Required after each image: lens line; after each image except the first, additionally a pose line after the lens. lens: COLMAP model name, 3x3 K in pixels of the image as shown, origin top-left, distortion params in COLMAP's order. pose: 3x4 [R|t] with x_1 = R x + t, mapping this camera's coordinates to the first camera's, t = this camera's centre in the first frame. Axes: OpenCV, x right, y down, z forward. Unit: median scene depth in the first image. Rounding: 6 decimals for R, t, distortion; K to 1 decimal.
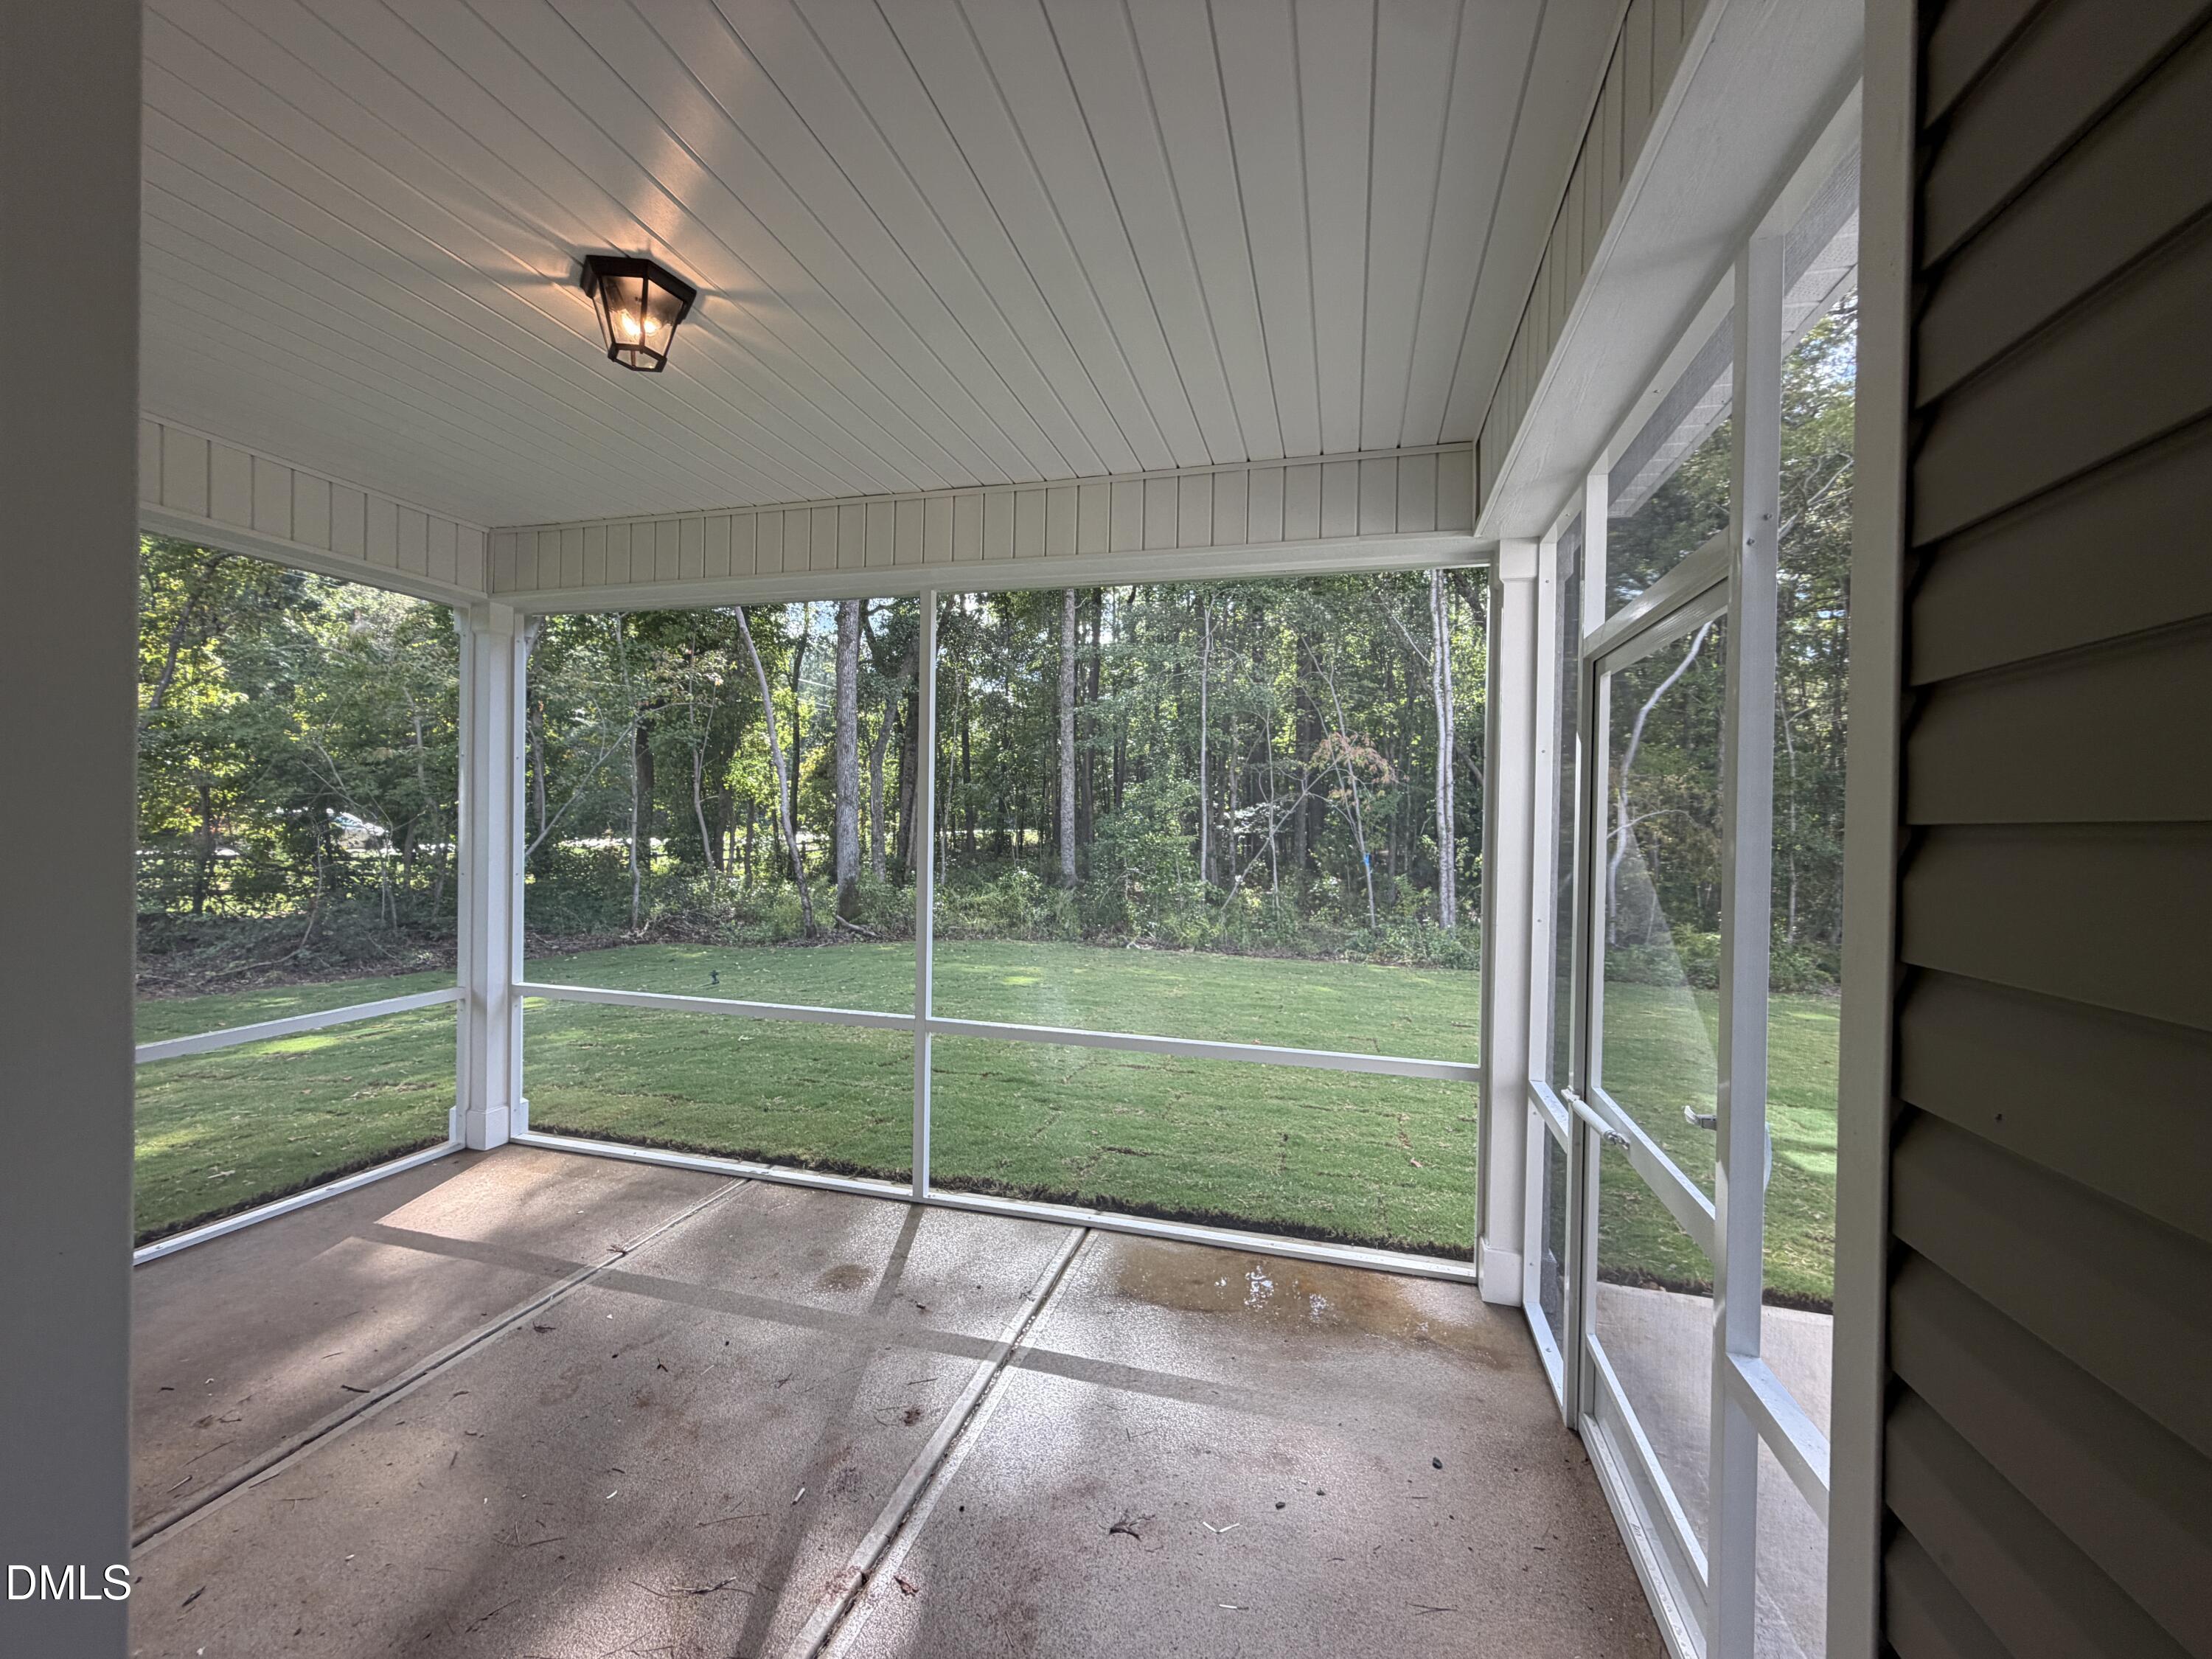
lens RADIAL K [[881.7, 0, 1100.1], [0, 881.7, 828.7], [0, 0, 1]] dist [-0.000009, -0.000195]
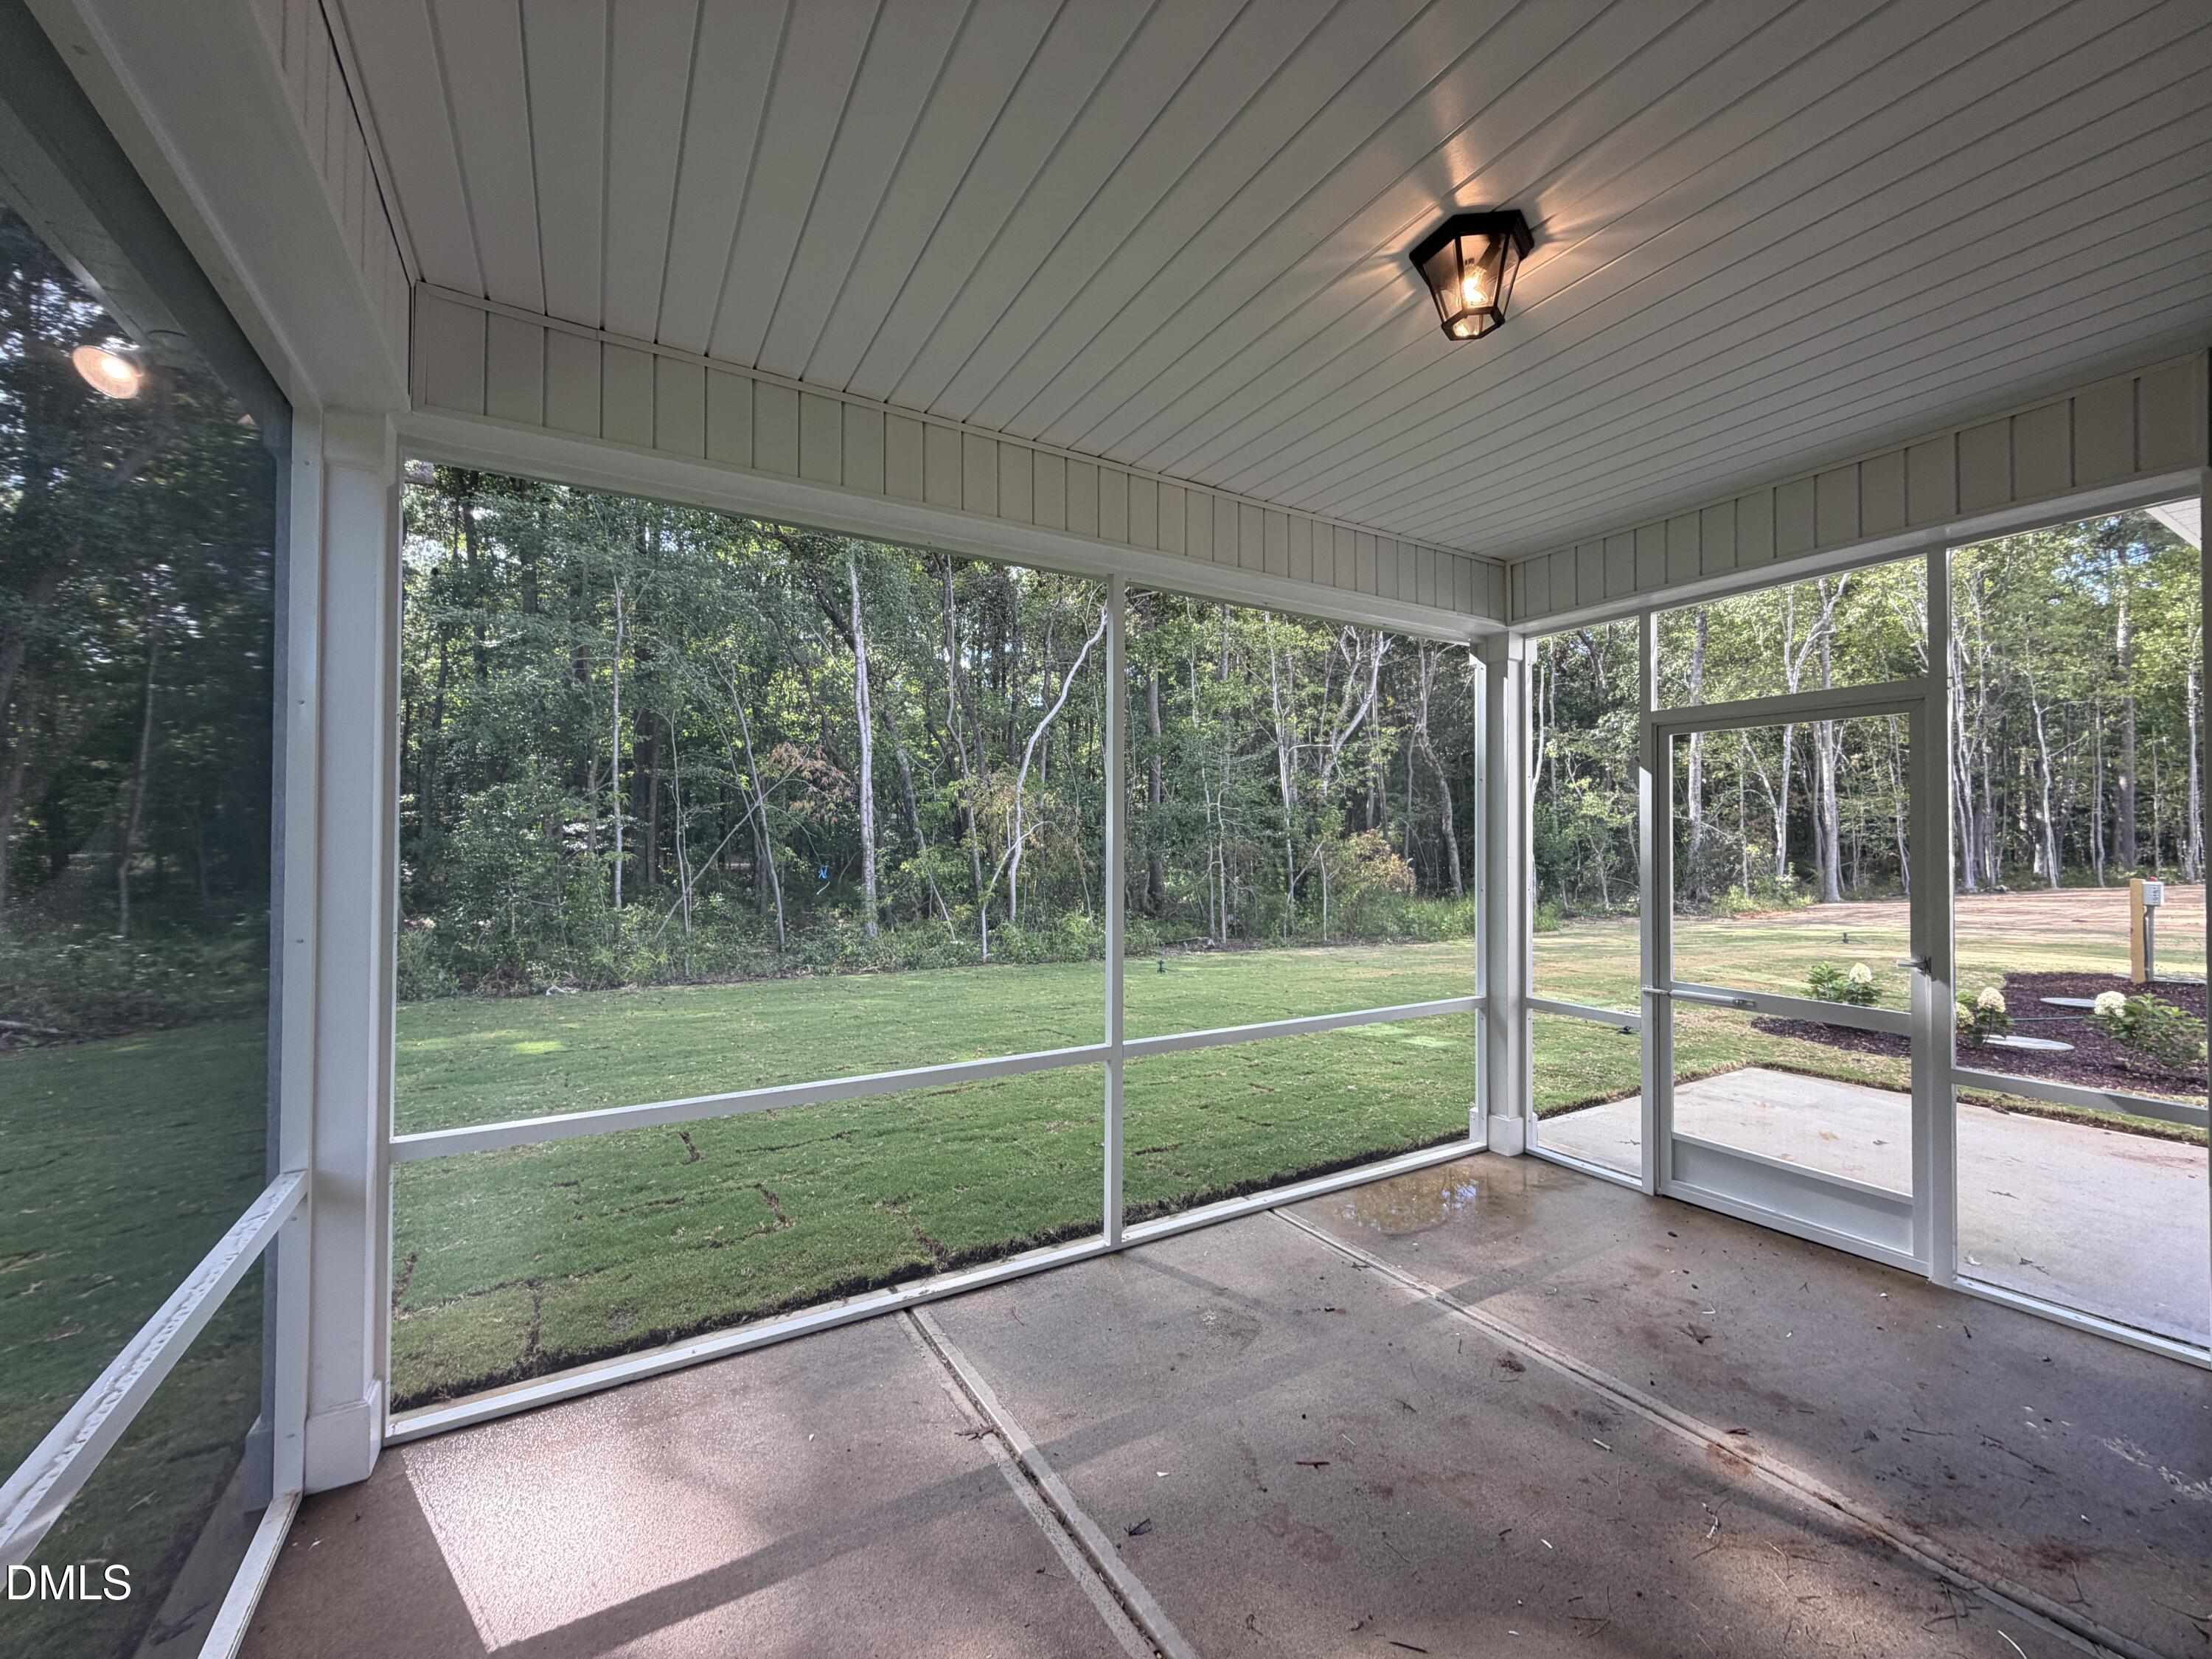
lens RADIAL K [[881.7, 0, 1100.1], [0, 881.7, 828.7], [0, 0, 1]] dist [-0.000009, -0.000195]
pose [[0.695596, -0.004354, 0.718420, -0.813303], [0.014911, 0.999854, -0.008378, 0.000344], [-0.718278, 0.016540, 0.695560, 0.356033]]
